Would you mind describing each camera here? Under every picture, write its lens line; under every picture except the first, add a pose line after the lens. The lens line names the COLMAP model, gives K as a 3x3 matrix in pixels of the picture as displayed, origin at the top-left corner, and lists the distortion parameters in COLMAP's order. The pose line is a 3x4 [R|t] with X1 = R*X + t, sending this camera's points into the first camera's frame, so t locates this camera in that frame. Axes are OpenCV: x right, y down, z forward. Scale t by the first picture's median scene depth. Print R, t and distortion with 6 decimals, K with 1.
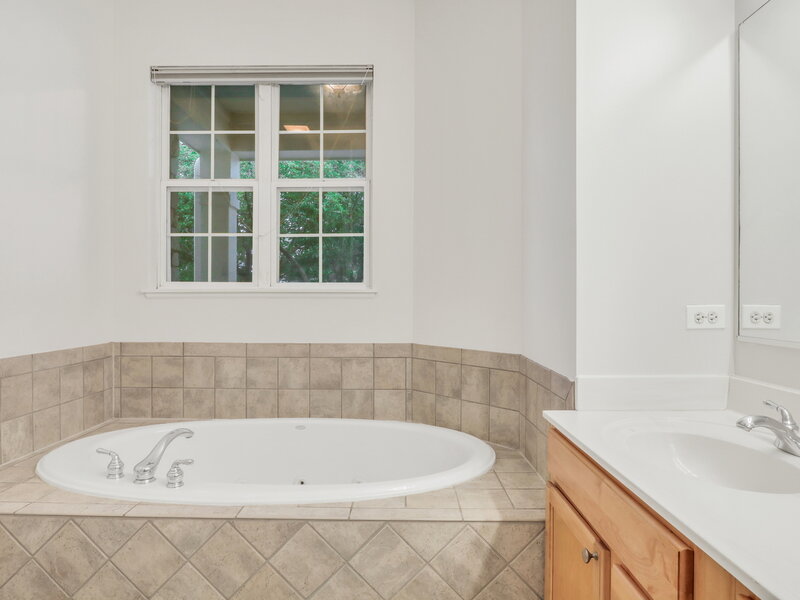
lens RADIAL K [[518.7, 0, 378.3], [0, 518.7, 303.5], [0, 0, 1]] dist [-0.025005, 0.008548]
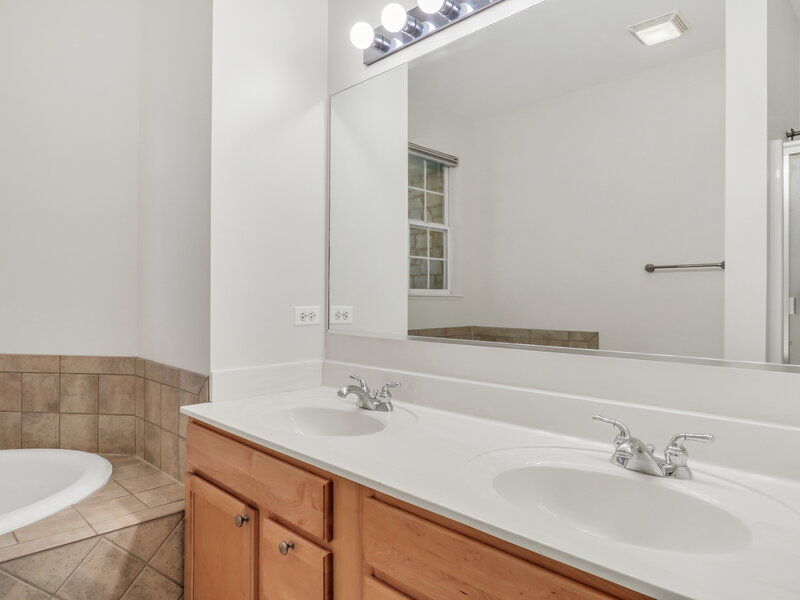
lens RADIAL K [[518.7, 0, 405.1], [0, 518.7, 299.2], [0, 0, 1]] dist [-0.025005, 0.008548]
pose [[0.685449, 0.002362, 0.728116, -0.135695], [0.001228, 0.999990, -0.004400, -0.008493], [-0.728119, 0.003910, 0.685439, -0.062073]]
